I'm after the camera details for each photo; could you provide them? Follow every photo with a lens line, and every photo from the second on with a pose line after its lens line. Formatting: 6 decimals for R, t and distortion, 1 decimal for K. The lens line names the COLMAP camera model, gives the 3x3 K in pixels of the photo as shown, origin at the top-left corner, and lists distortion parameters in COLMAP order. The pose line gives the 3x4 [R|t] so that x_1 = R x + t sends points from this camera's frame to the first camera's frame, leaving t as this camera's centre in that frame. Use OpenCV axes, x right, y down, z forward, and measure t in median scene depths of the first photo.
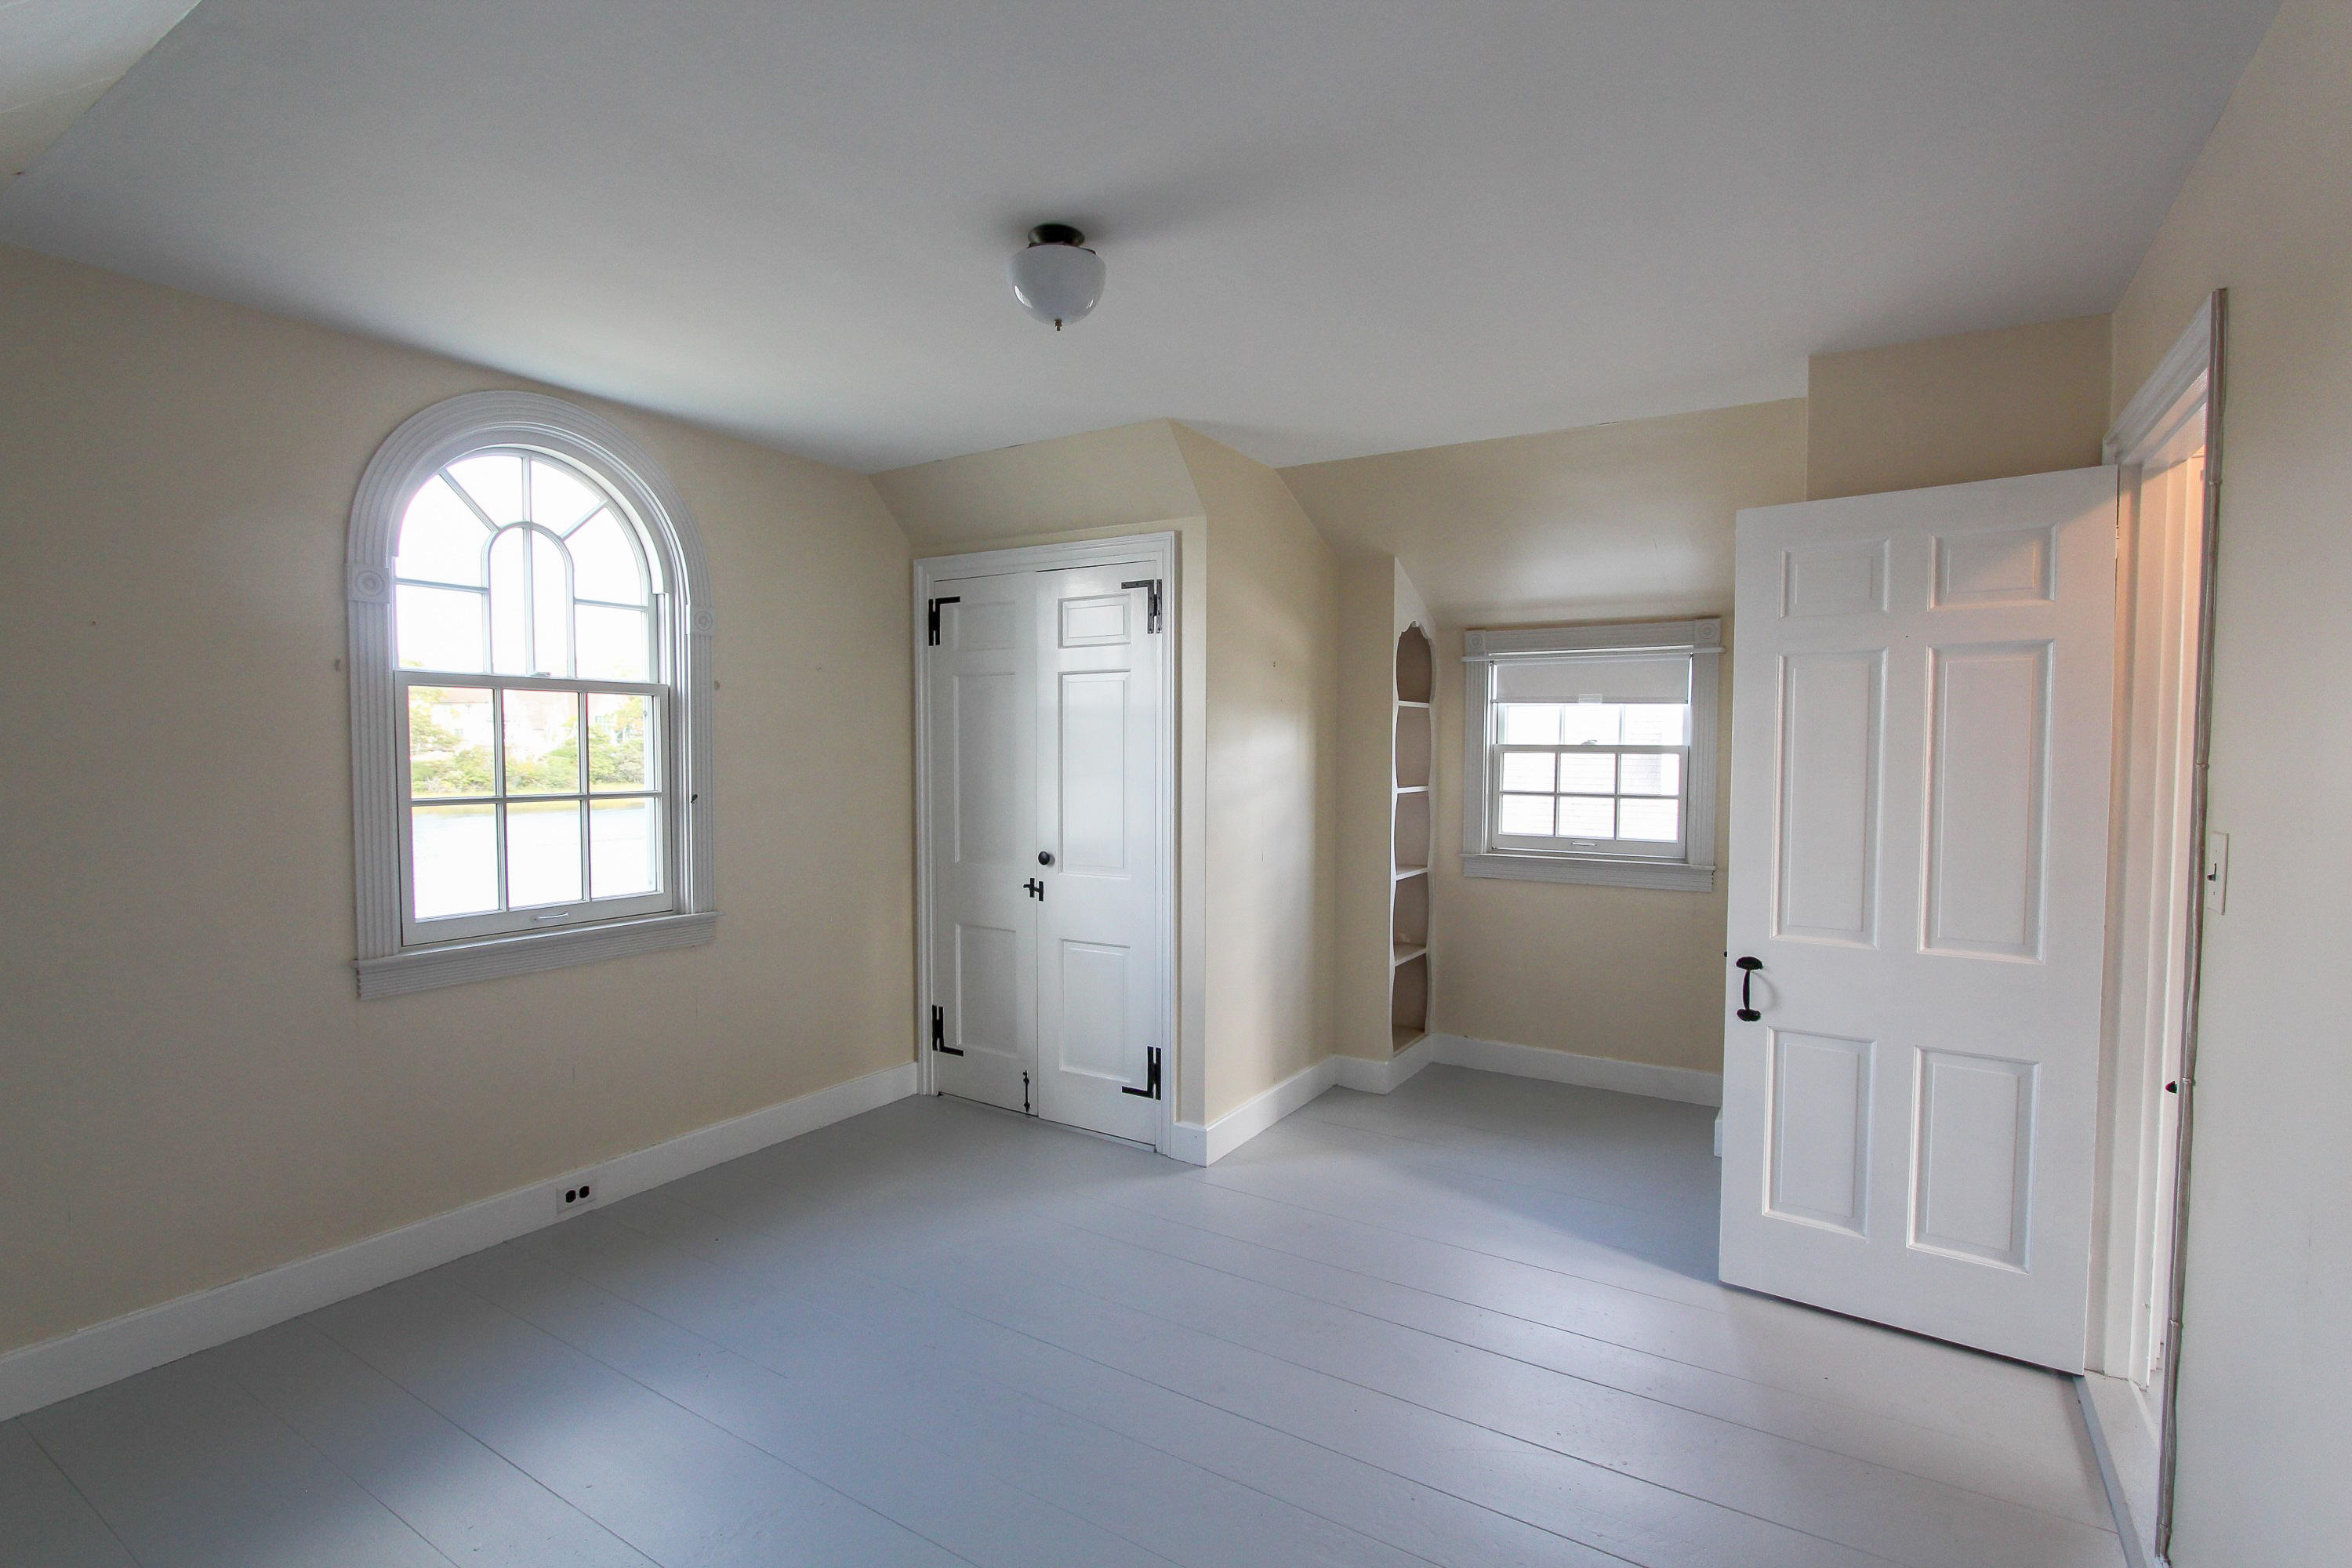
lens RADIAL K [[1106.9, 0, 1179.8], [0, 1106.9, 796.6], [0, 0, 1]] dist [-0.010684, -0.000052]
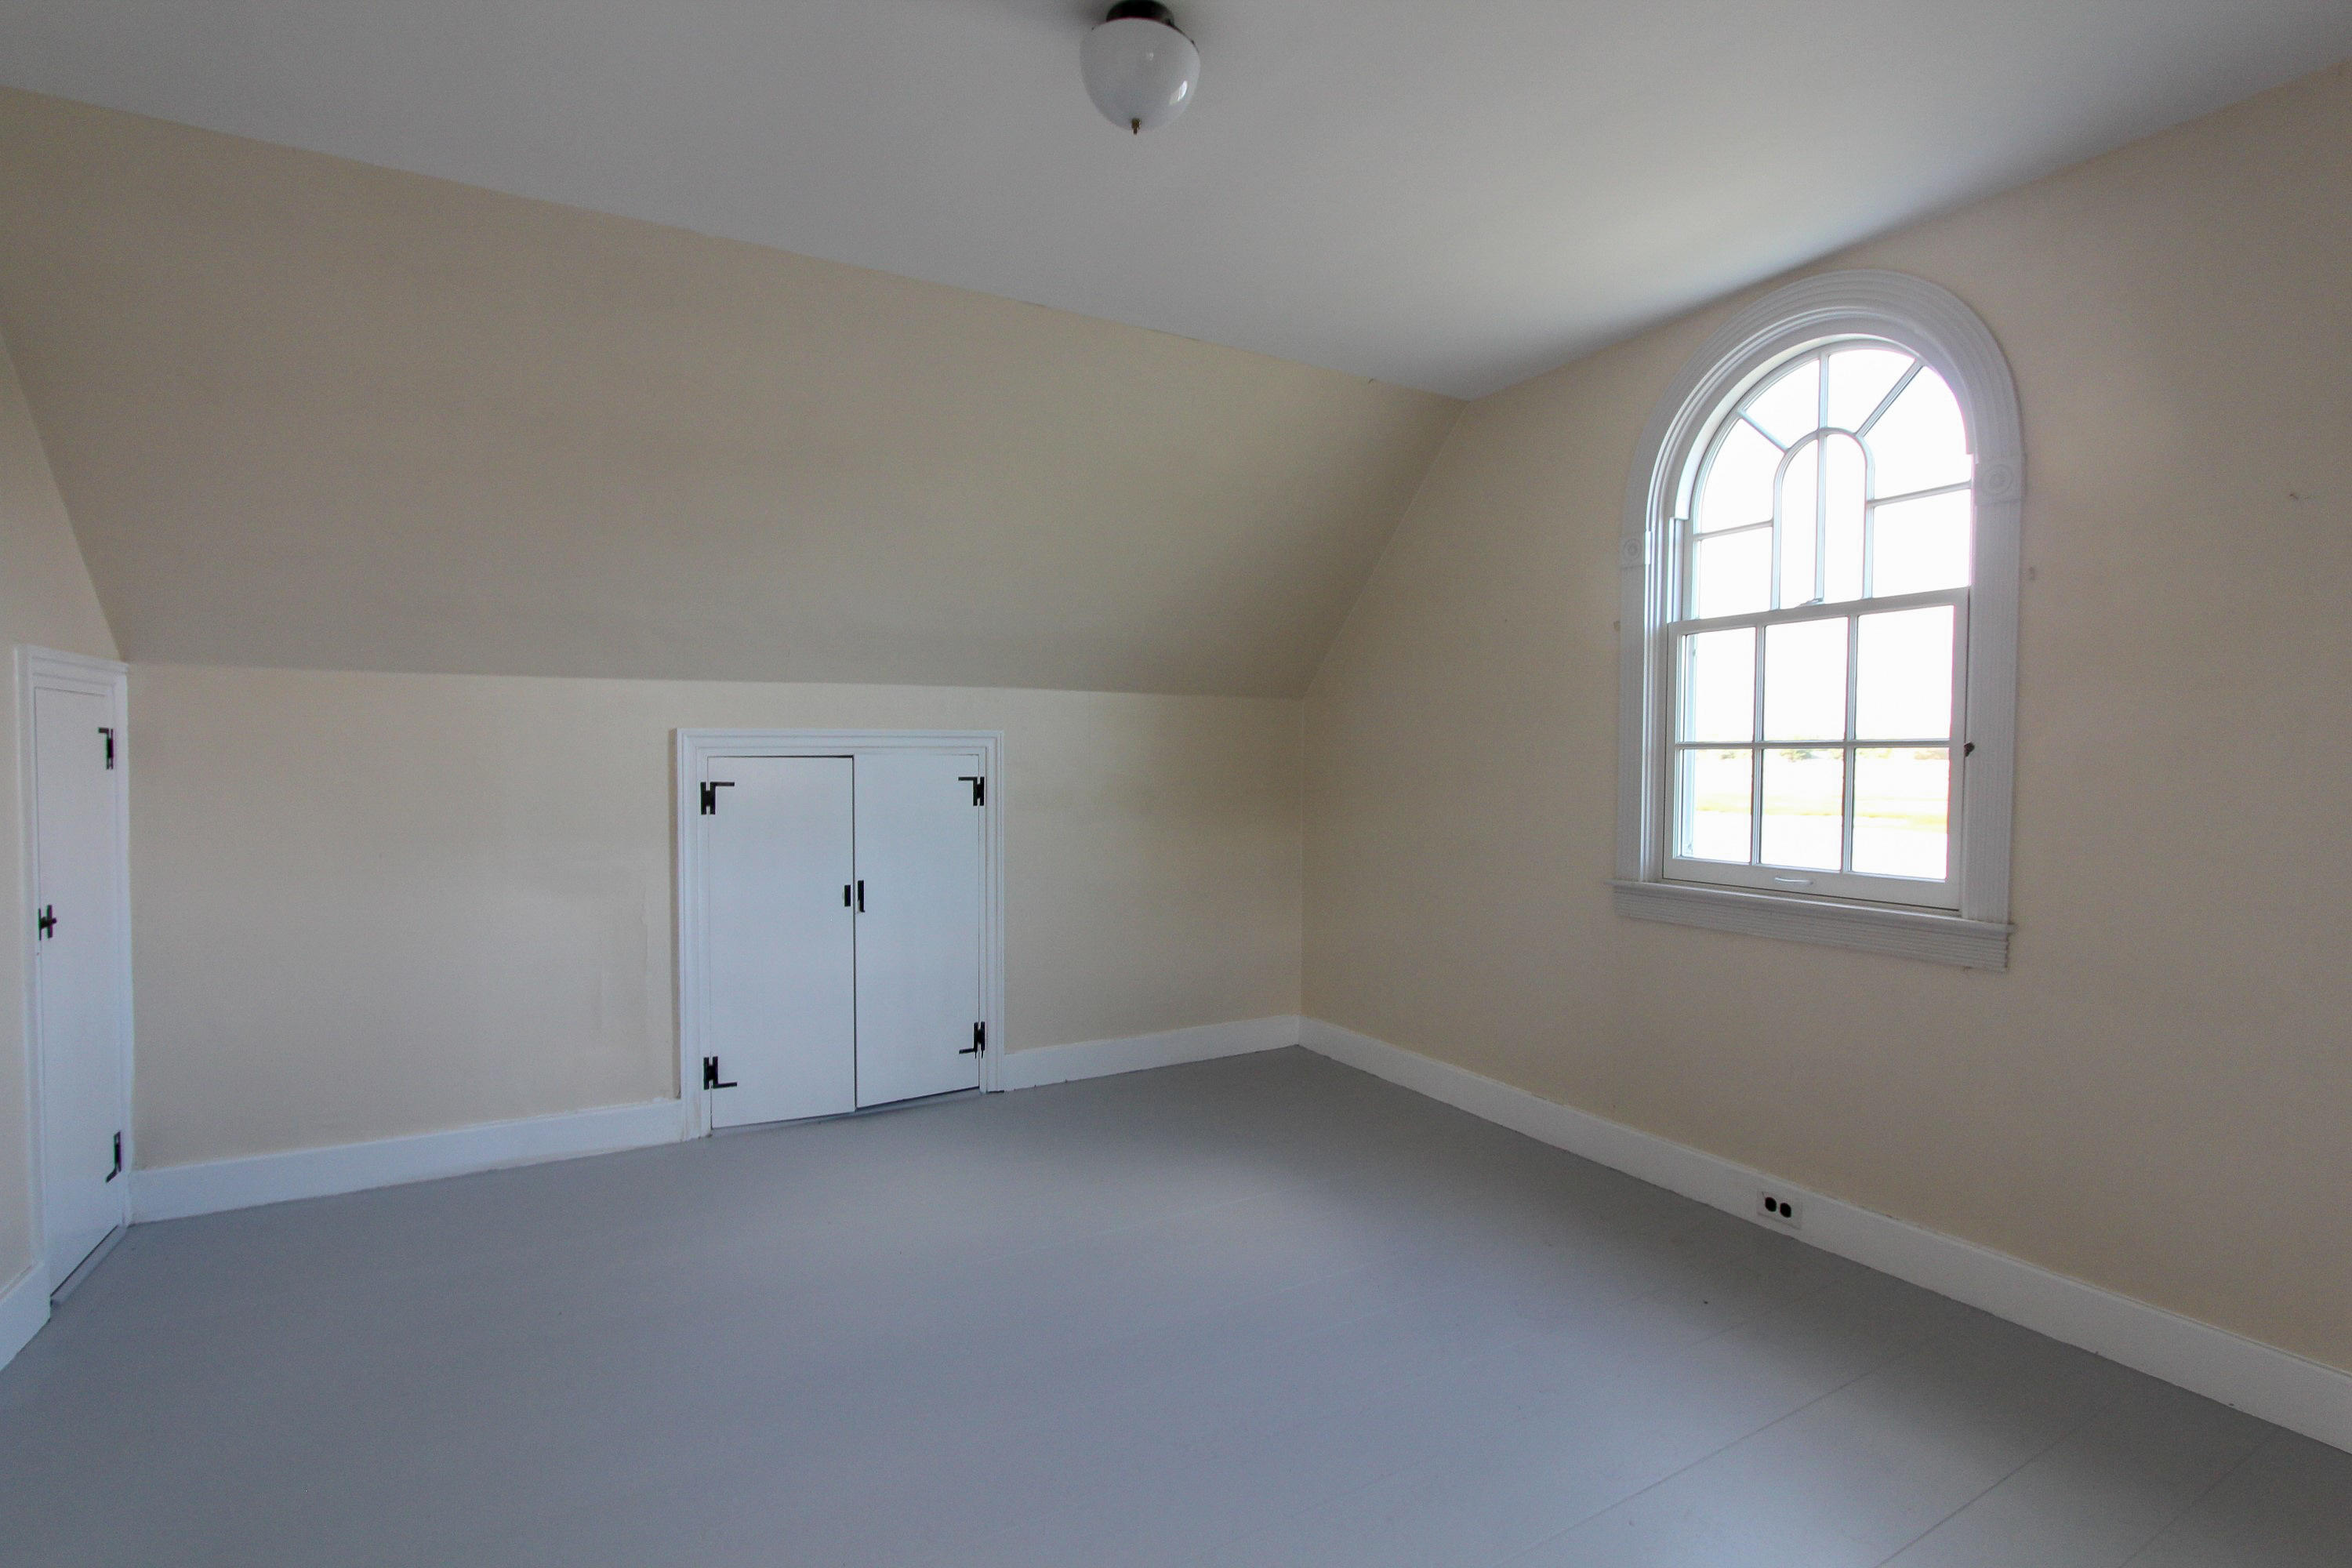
lens RADIAL K [[1106.9, 0, 1179.8], [0, 1106.9, 796.6], [0, 0, 1]] dist [-0.010684, -0.000052]
pose [[-0.480230, 0.021465, -0.876880, 0.420222], [-0.047756, 0.997578, 0.050573, 0.021563], [0.875842, 0.066163, -0.478041, 0.981559]]
